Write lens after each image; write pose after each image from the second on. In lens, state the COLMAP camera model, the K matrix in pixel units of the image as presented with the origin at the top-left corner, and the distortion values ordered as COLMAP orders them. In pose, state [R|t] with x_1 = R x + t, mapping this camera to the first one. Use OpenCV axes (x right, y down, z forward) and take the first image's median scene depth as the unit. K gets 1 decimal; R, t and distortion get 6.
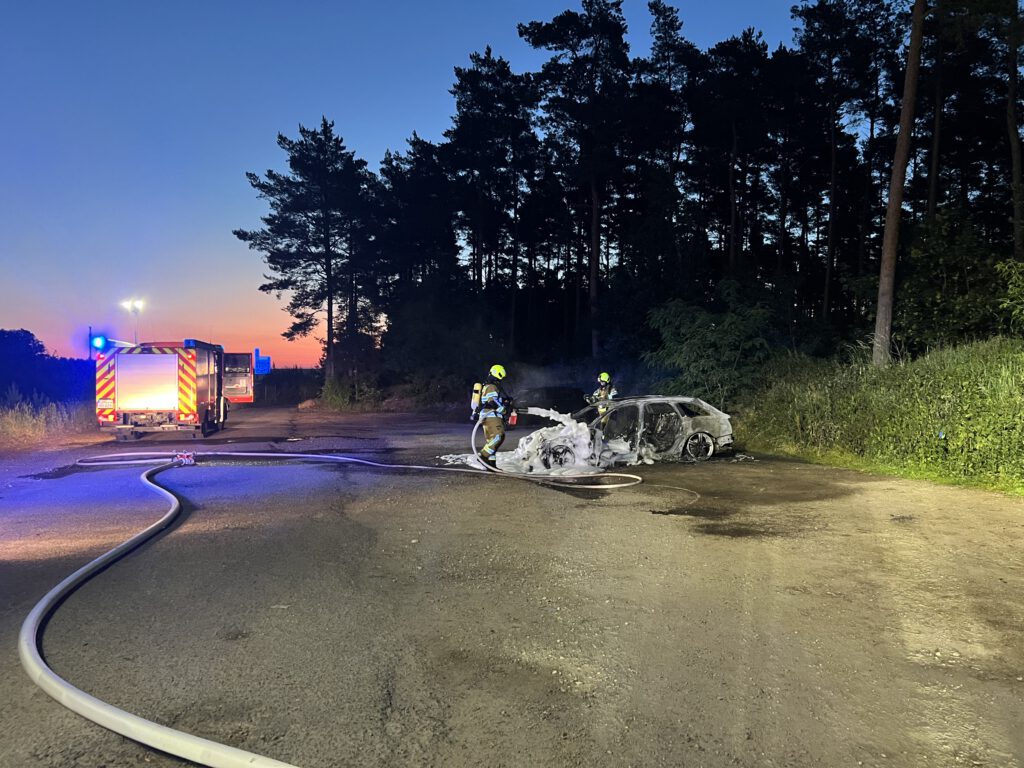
lens RADIAL K [[772.3, 0, 513.1], [0, 772.3, 393.1], [0, 0, 1]] dist [0.038778, -0.038634]
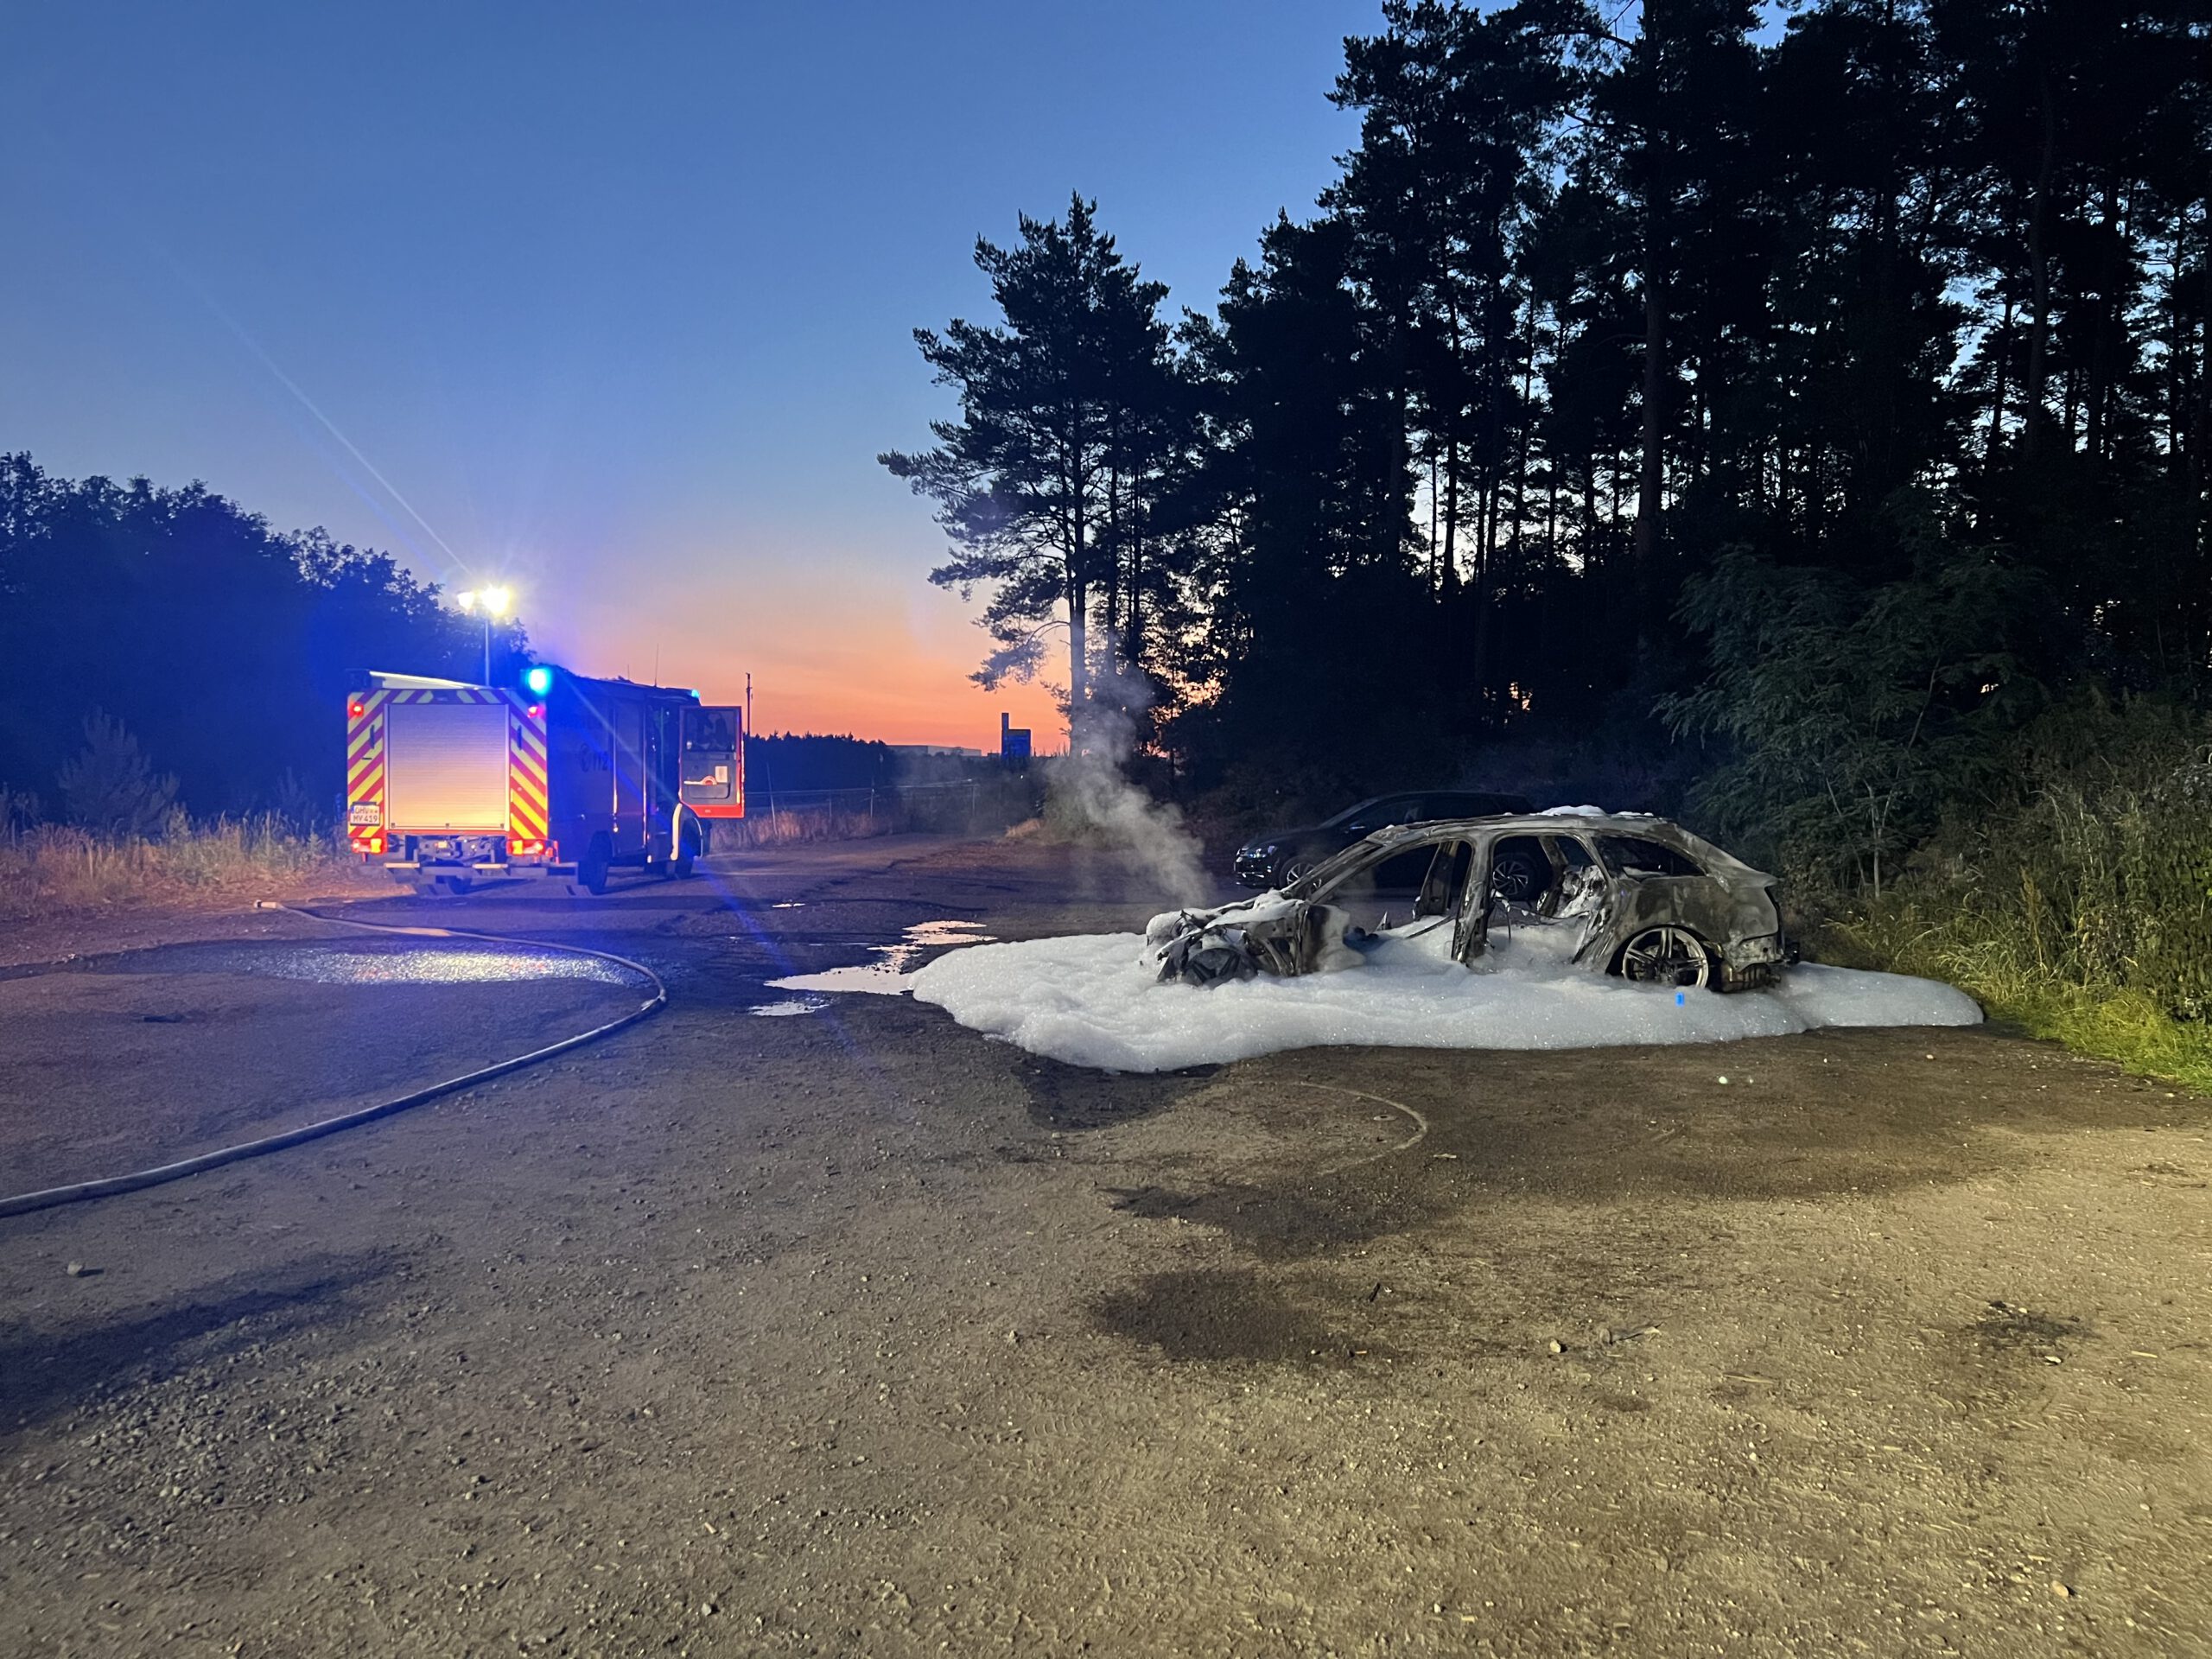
lens RADIAL K [[1668.3, 0, 1086.1], [0, 1668.3, 842.3], [0, 0, 1]] dist [0.038778, -0.038634]
pose [[0.955852, 0.021287, -0.293078, 0.062268], [-0.015846, 0.999655, 0.020926, 0.001171], [0.293423, -0.015358, 0.955859, 0.071201]]
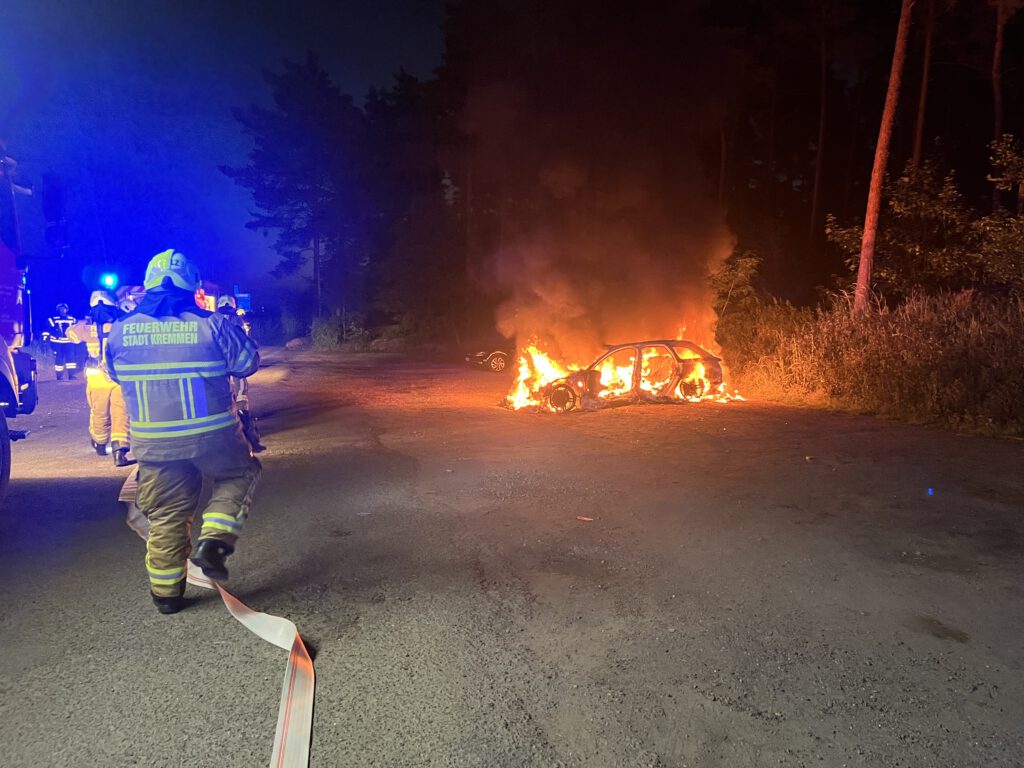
lens RADIAL K [[772.3, 0, 514.3], [0, 772.3, 388.7], [0, 0, 1]] dist [0.038778, -0.038634]
pose [[0.999513, 0.010798, 0.029288, -0.009979], [-0.012834, 0.997447, 0.070253, -0.000799], [-0.028455, -0.070594, 0.997099, -0.016900]]
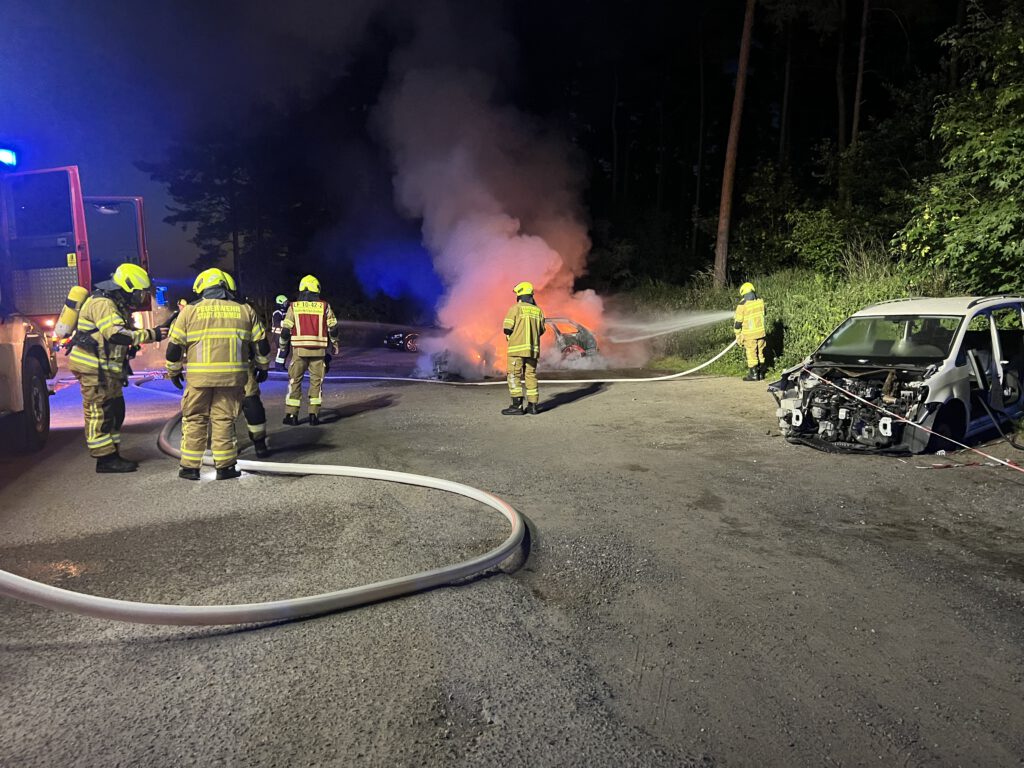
lens RADIAL K [[772.3, 0, 488.7], [0, 772.3, 389.0], [0, 0, 1]] dist [0.038778, -0.038634]
pose [[0.995249, -0.028354, 0.093143, -0.004404], [0.019711, 0.995524, 0.092433, -0.000691], [-0.095347, -0.090158, 0.991353, -0.073546]]
